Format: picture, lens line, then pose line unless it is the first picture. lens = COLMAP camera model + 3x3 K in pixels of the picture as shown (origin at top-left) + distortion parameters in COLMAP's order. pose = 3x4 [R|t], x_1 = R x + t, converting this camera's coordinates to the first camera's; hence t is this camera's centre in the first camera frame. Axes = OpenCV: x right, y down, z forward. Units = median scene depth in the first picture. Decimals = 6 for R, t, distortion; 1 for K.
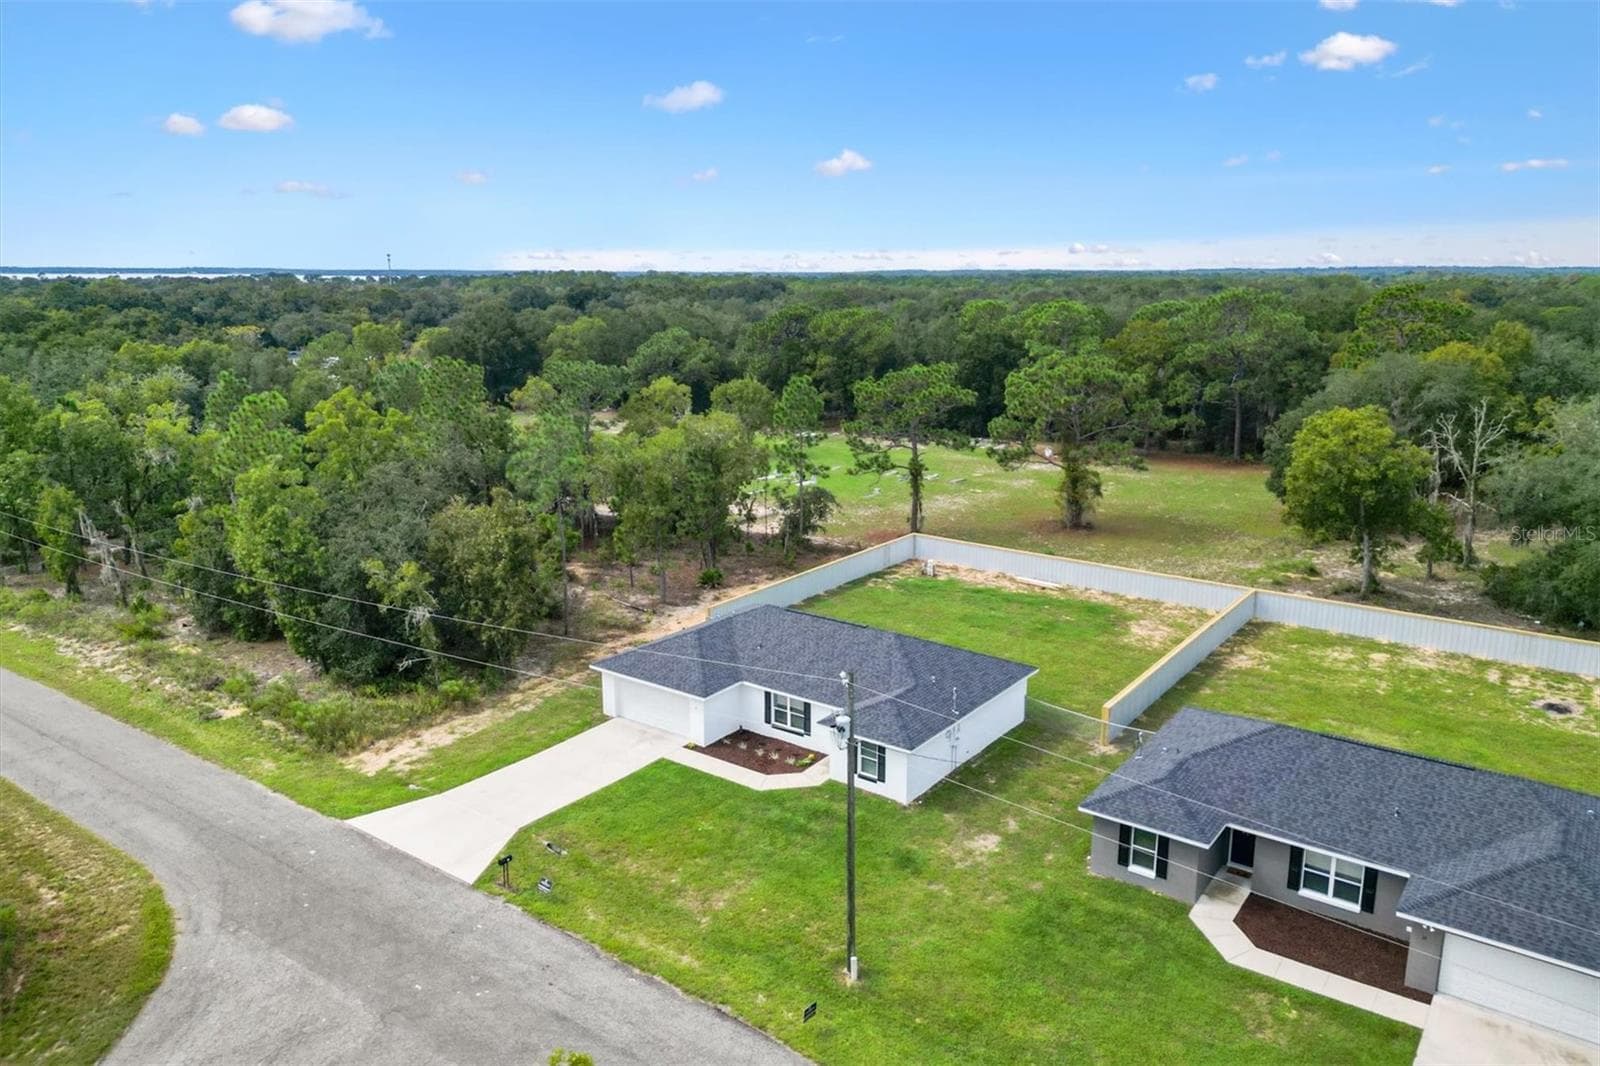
lens RADIAL K [[1127.8, 0, 797.9], [0, 1127.8, 526.9], [0, 0, 1]] dist [0.071625, -0.071477]
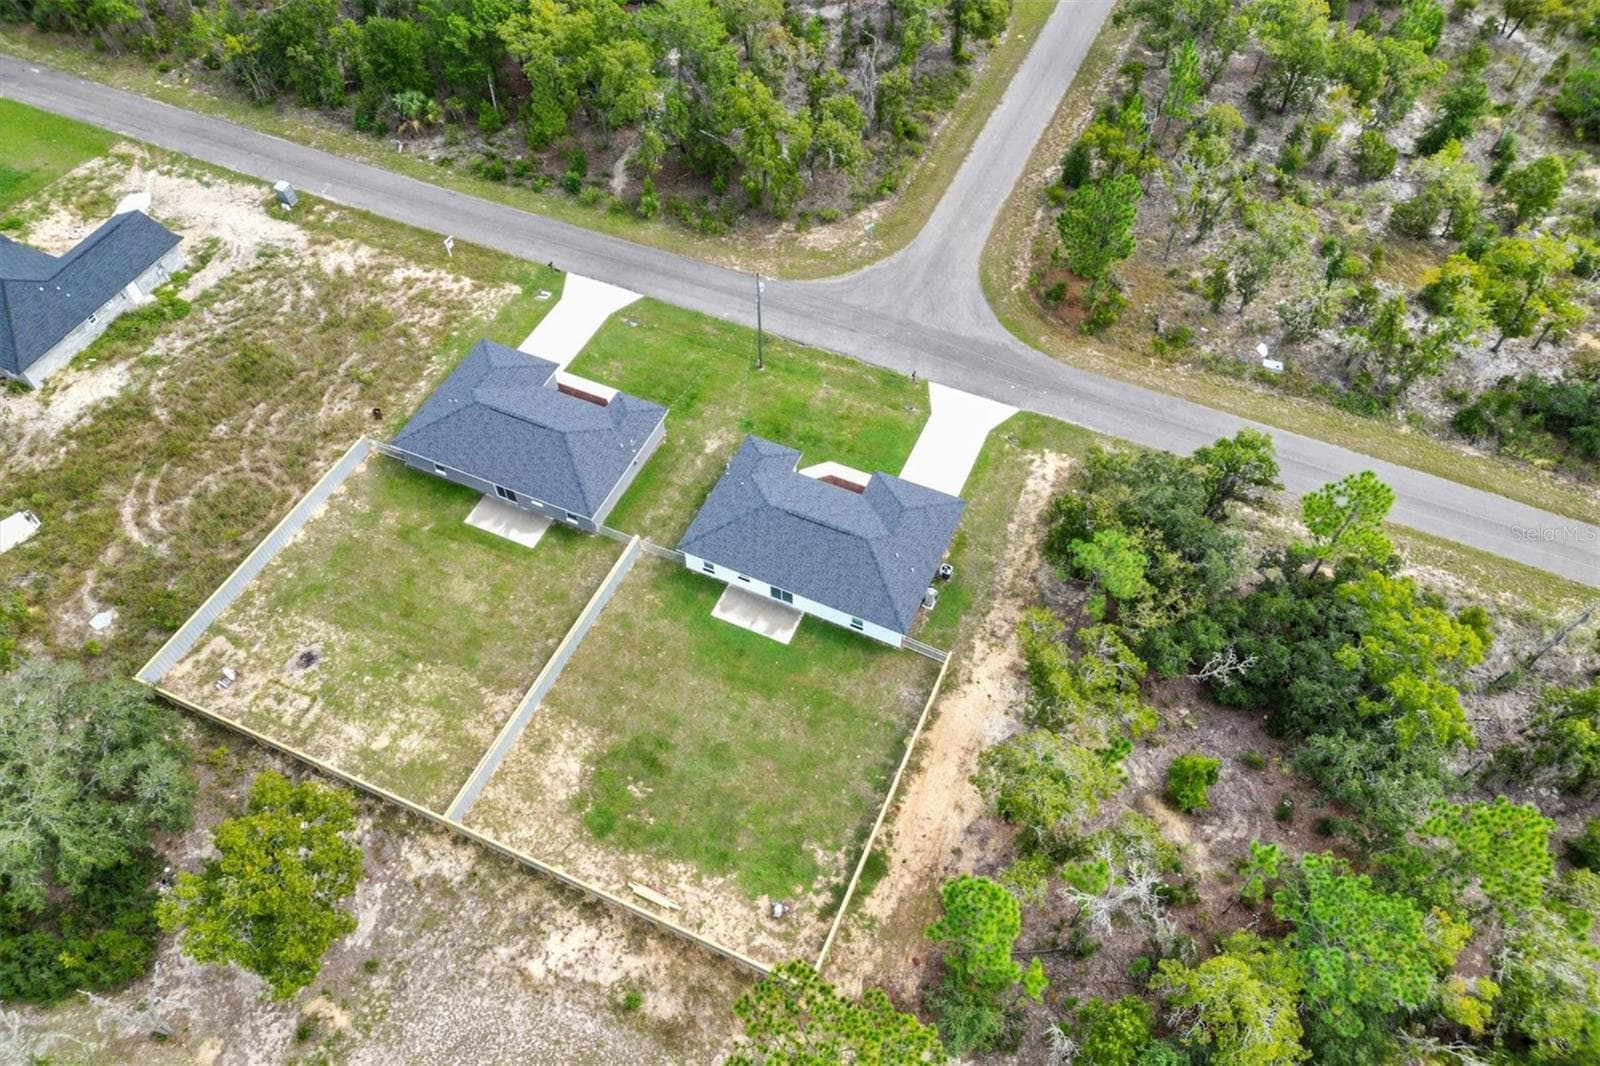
lens RADIAL K [[1117.0, 0, 798.9], [0, 1117.0, 529.3], [0, 0, 1]] dist [0.076759, -0.083843]
pose [[-0.977310, 0.172221, -0.123306, 0.237514], [-0.043313, 0.407357, 0.912241, -1.265063], [0.207337, 0.896884, -0.390655, 1.626573]]
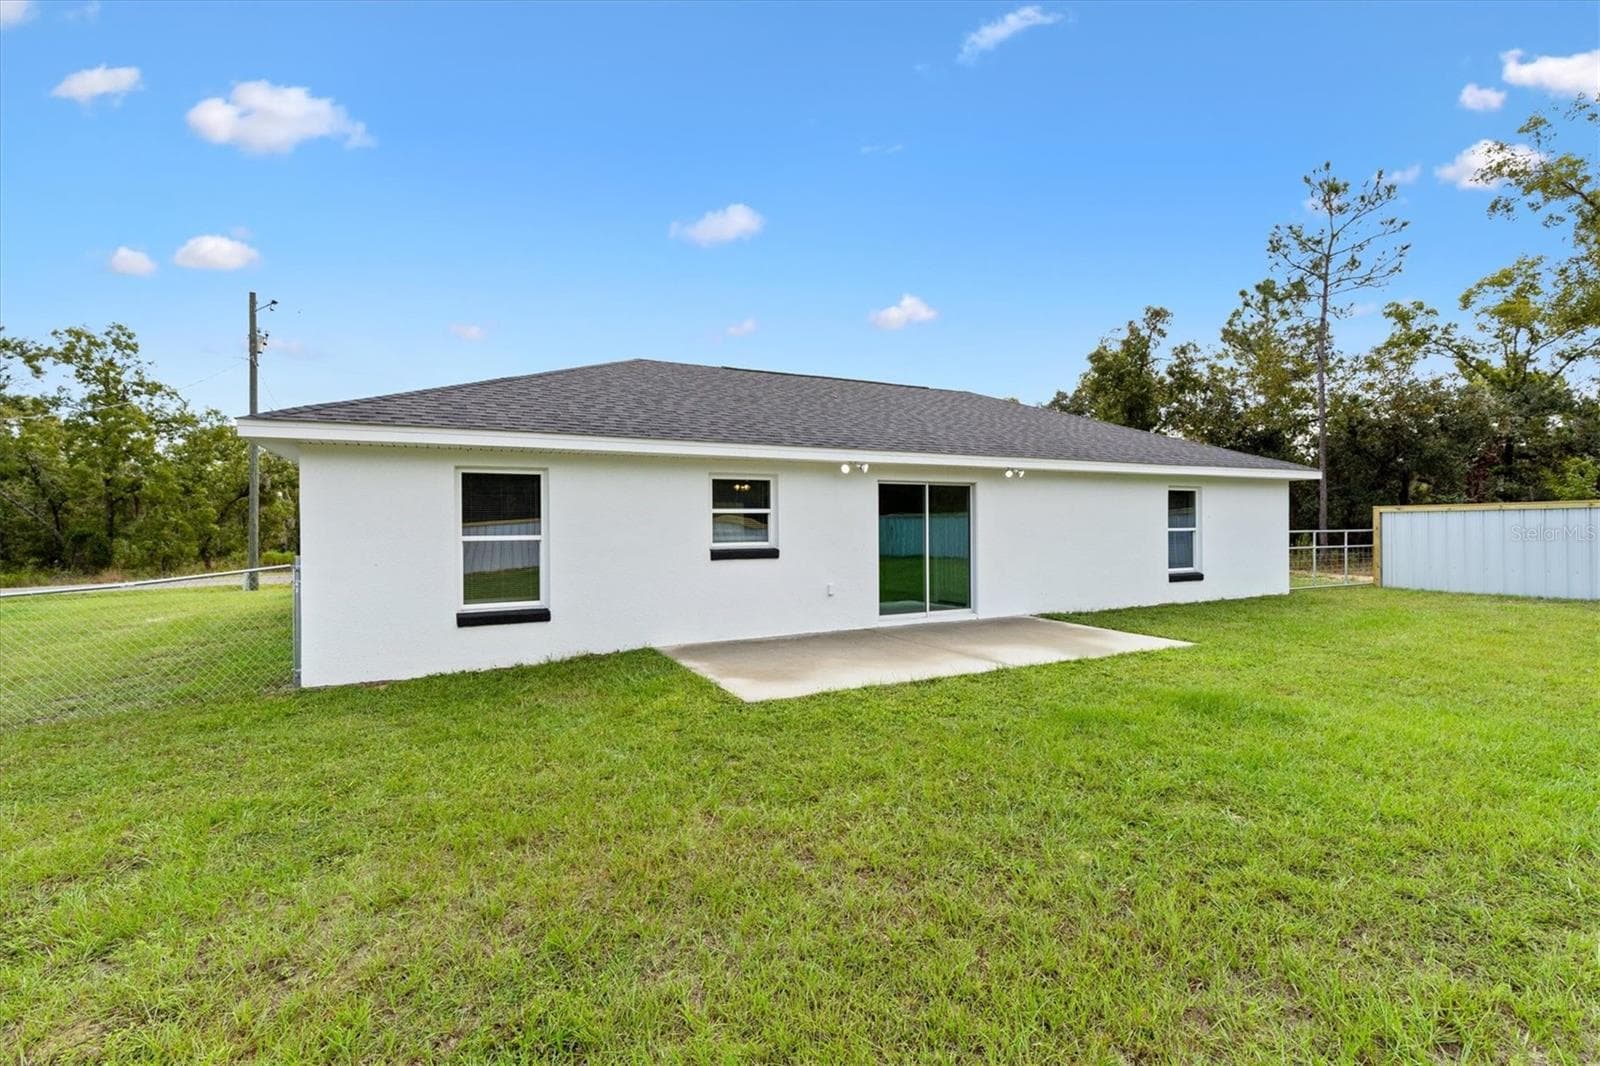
lens RADIAL K [[721.5, 0, 800.0], [0, 721.5, 533.0], [0, 0, 1]] dist [0.003017, 0.000133]
pose [[-0.439101, 0.011526, -0.898364, 0.285865], [-0.190683, 0.975942, 0.105723, 0.115745], [0.877970, 0.217726, -0.426339, 1.167968]]
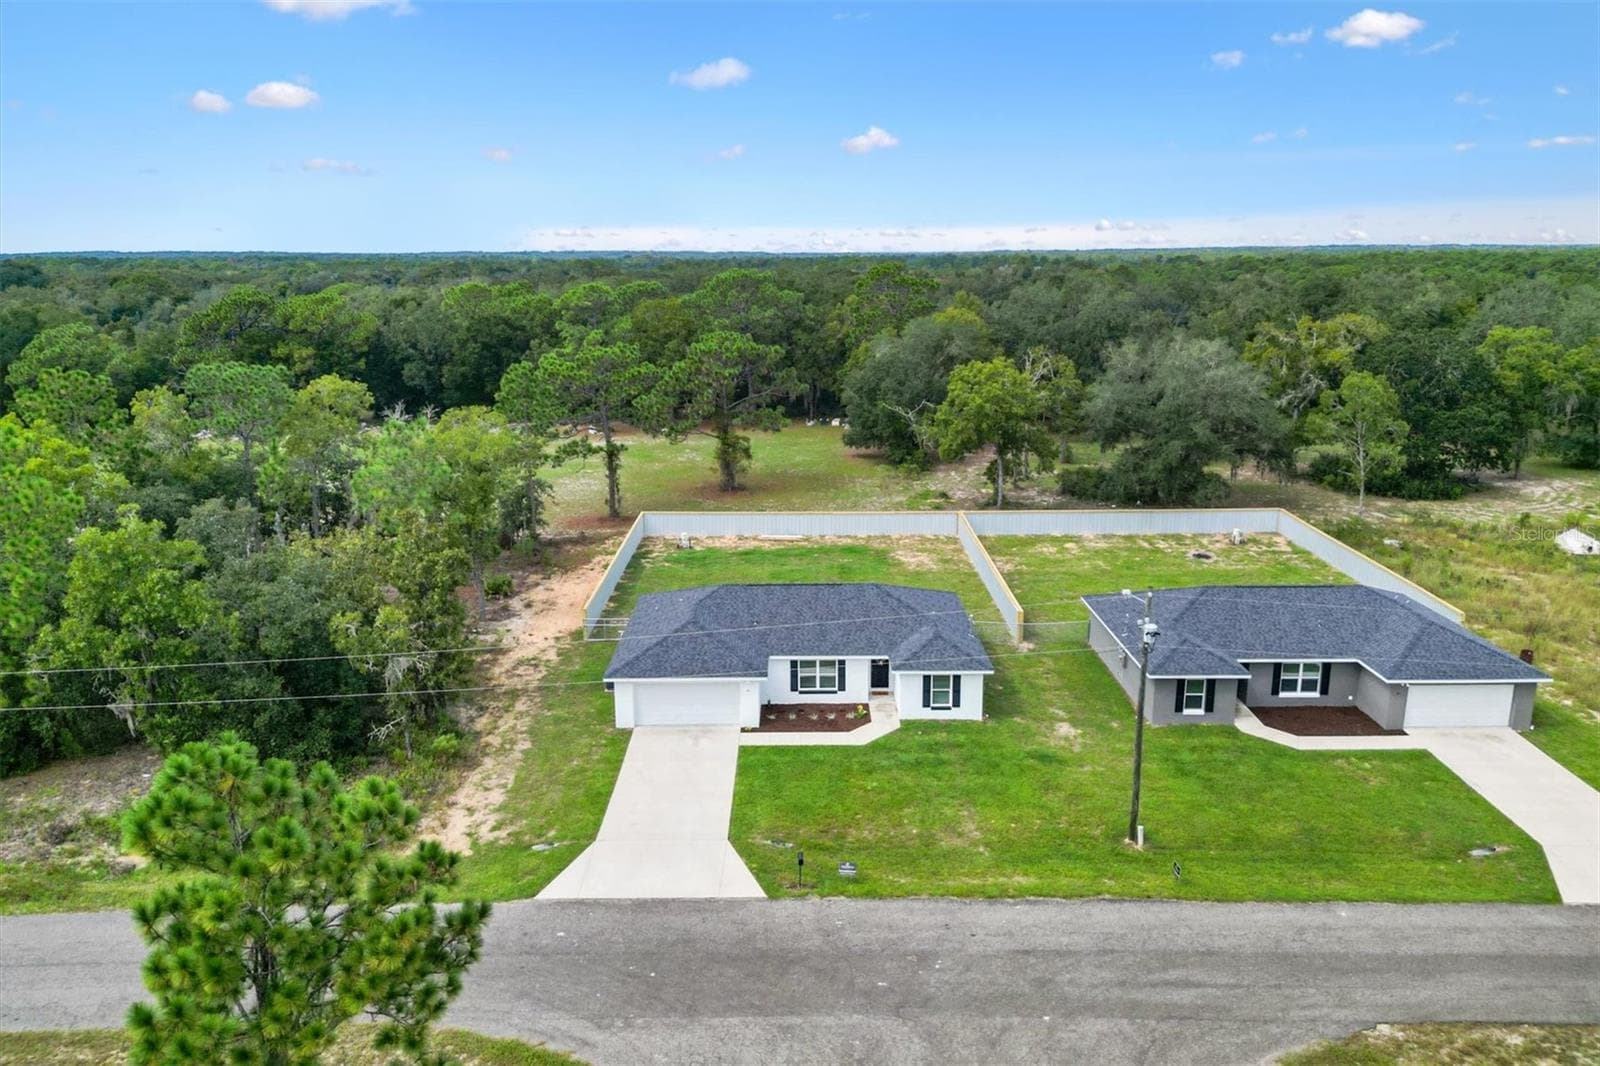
lens RADIAL K [[1117.0, 0, 798.9], [0, 1117.0, 529.3], [0, 0, 1]] dist [0.076759, -0.083843]
pose [[0.801625, -0.149738, 0.578771, -0.588007], [0.139690, 0.988240, 0.062196, -0.034867], [-0.581278, 0.030991, 0.813115, 0.160904]]
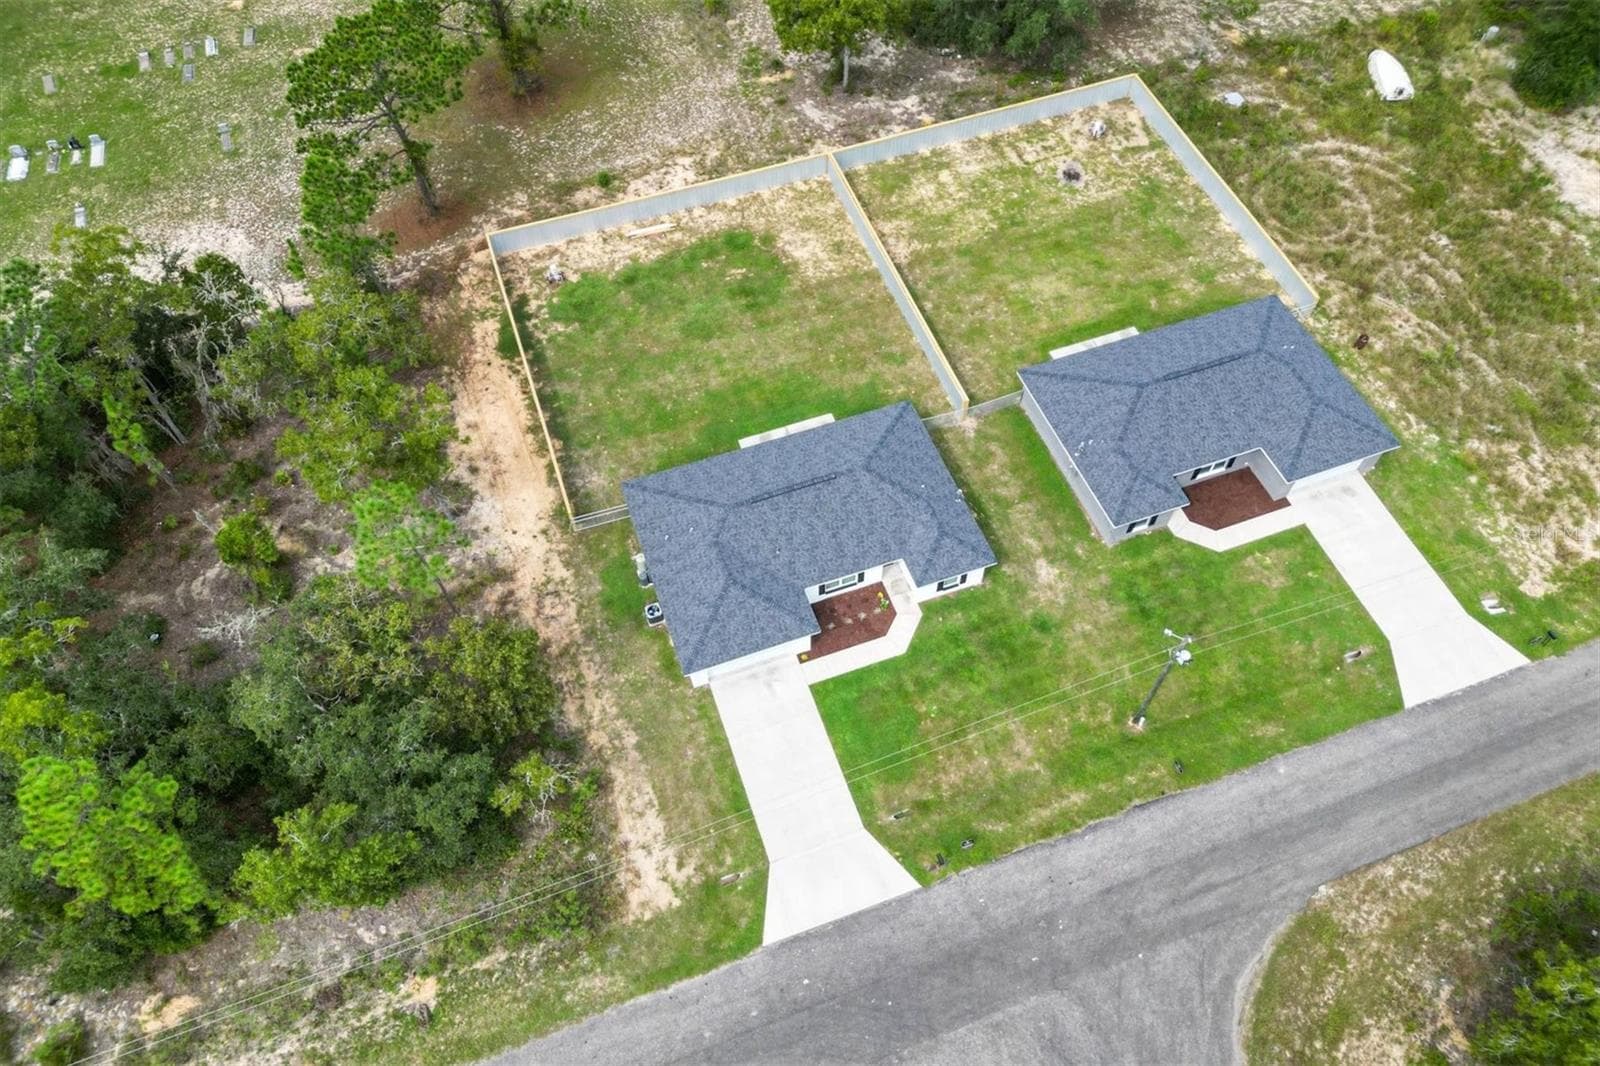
lens RADIAL K [[1117.0, 0, 798.9], [0, 1117.0, 529.3], [0, 0, 1]] dist [0.076759, -0.083843]
pose [[0.555519, -0.700341, 0.448243, -0.508671], [0.196126, 0.634226, 0.747858, -0.735978], [-0.808043, -0.327537, 0.489680, 0.470105]]
